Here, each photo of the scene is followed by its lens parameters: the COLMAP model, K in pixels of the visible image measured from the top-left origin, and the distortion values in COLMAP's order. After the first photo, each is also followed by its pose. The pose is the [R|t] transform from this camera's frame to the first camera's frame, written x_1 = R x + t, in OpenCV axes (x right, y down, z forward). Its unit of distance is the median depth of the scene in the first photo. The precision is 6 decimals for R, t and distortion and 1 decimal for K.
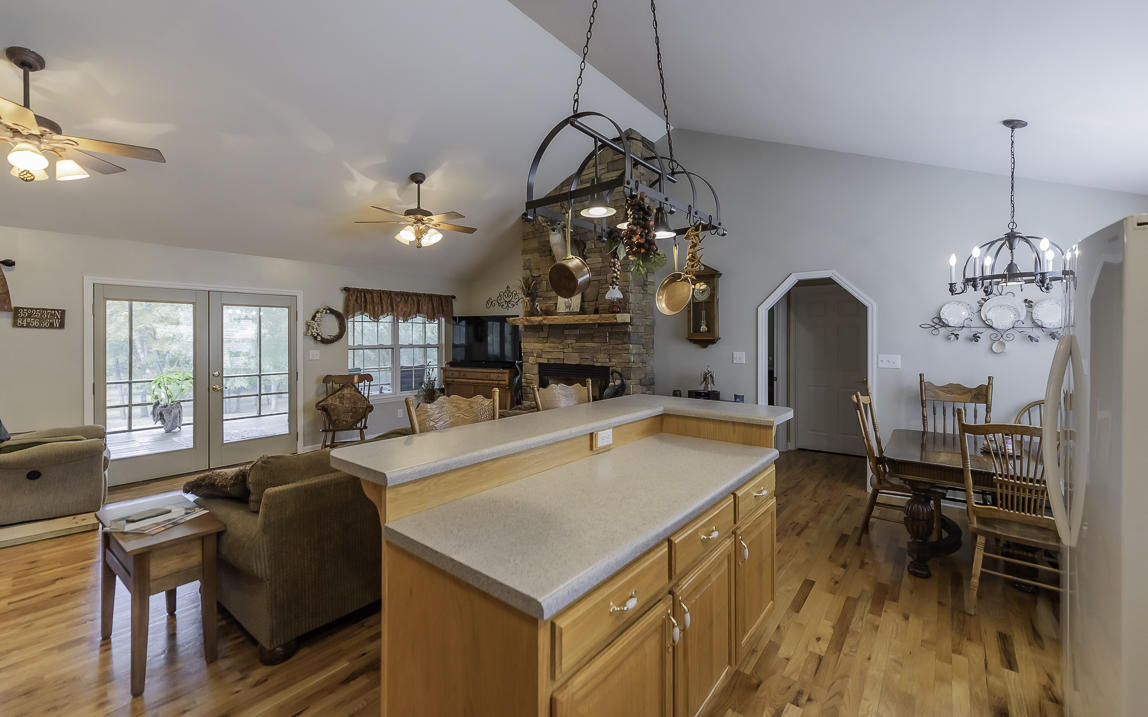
lens RADIAL K [[473.4, 0, 561.2], [0, 473.4, 336.6], [0, 0, 1]] dist [0.001582, 0.000072]
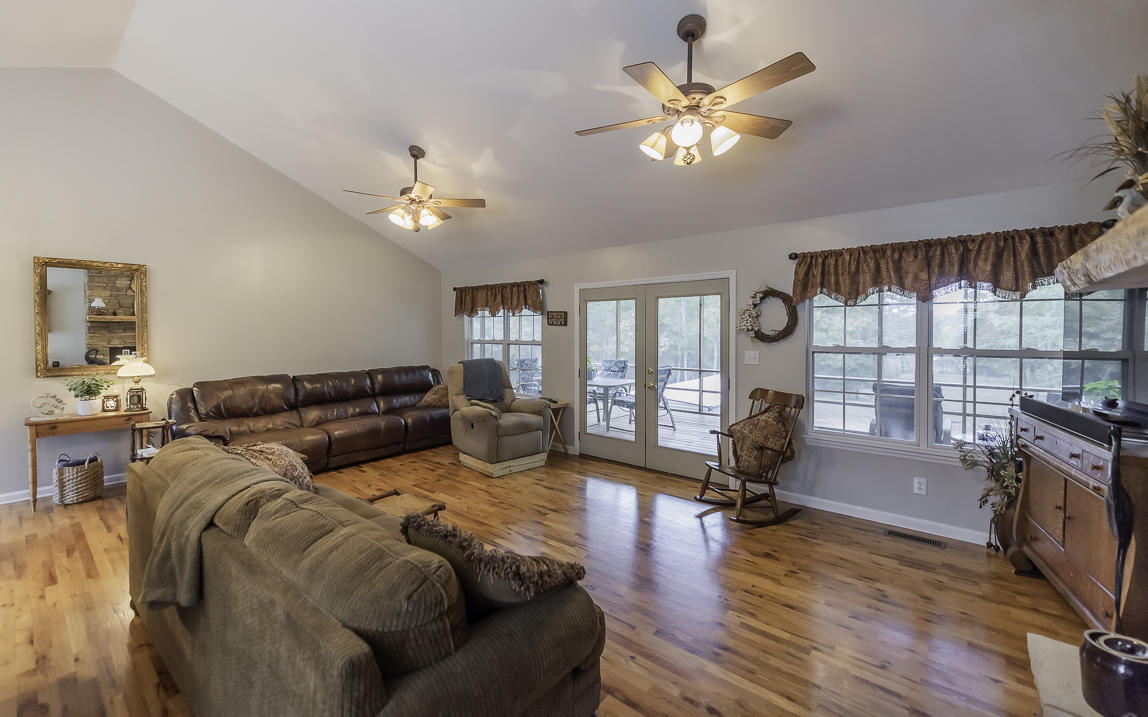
lens RADIAL K [[473.4, 0, 561.2], [0, 473.4, 336.6], [0, 0, 1]] dist [0.001582, 0.000072]
pose [[-0.028331, 0.012900, -0.999515, 0.203264], [0.002354, 0.999915, 0.012839, -0.002759], [0.999596, -0.001989, -0.028359, 0.762538]]
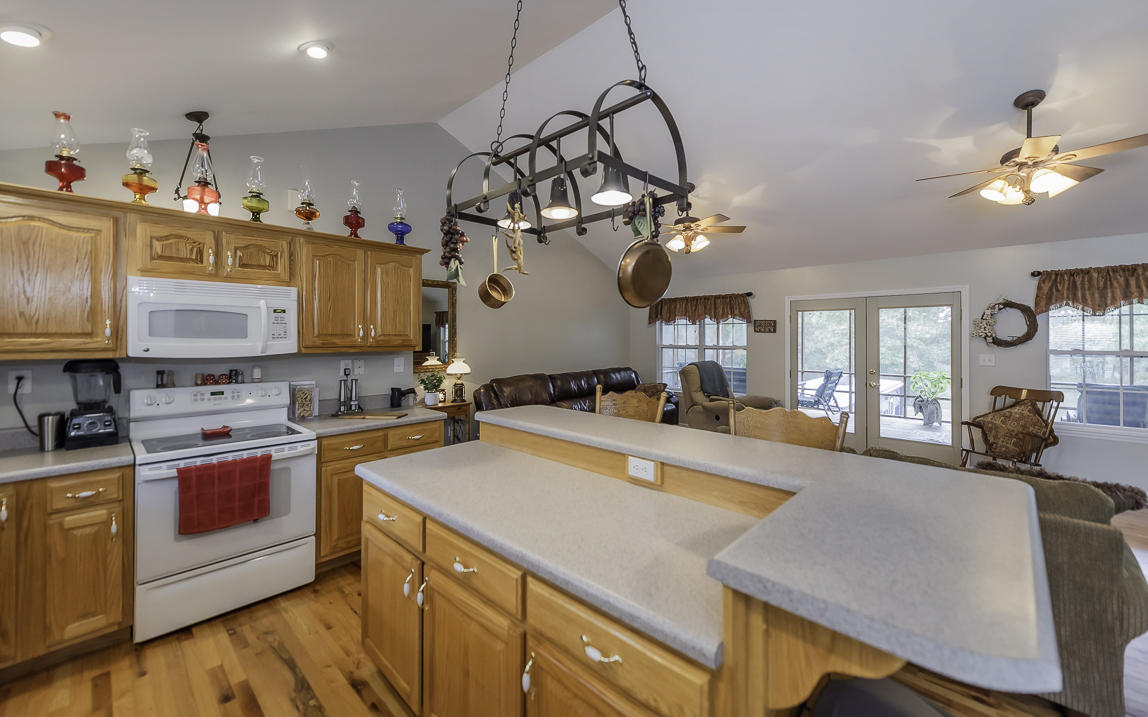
lens RADIAL K [[455.0, 0, 587.2], [0, 455.0, 335.7], [0, 0, 1]] dist [0.000335, -0.000084]
pose [[-0.068327, -0.004567, -0.997653, 0.333677], [0.000850, 0.999989, -0.004635, -0.000663], [0.997663, -0.001165, -0.068322, 0.370487]]
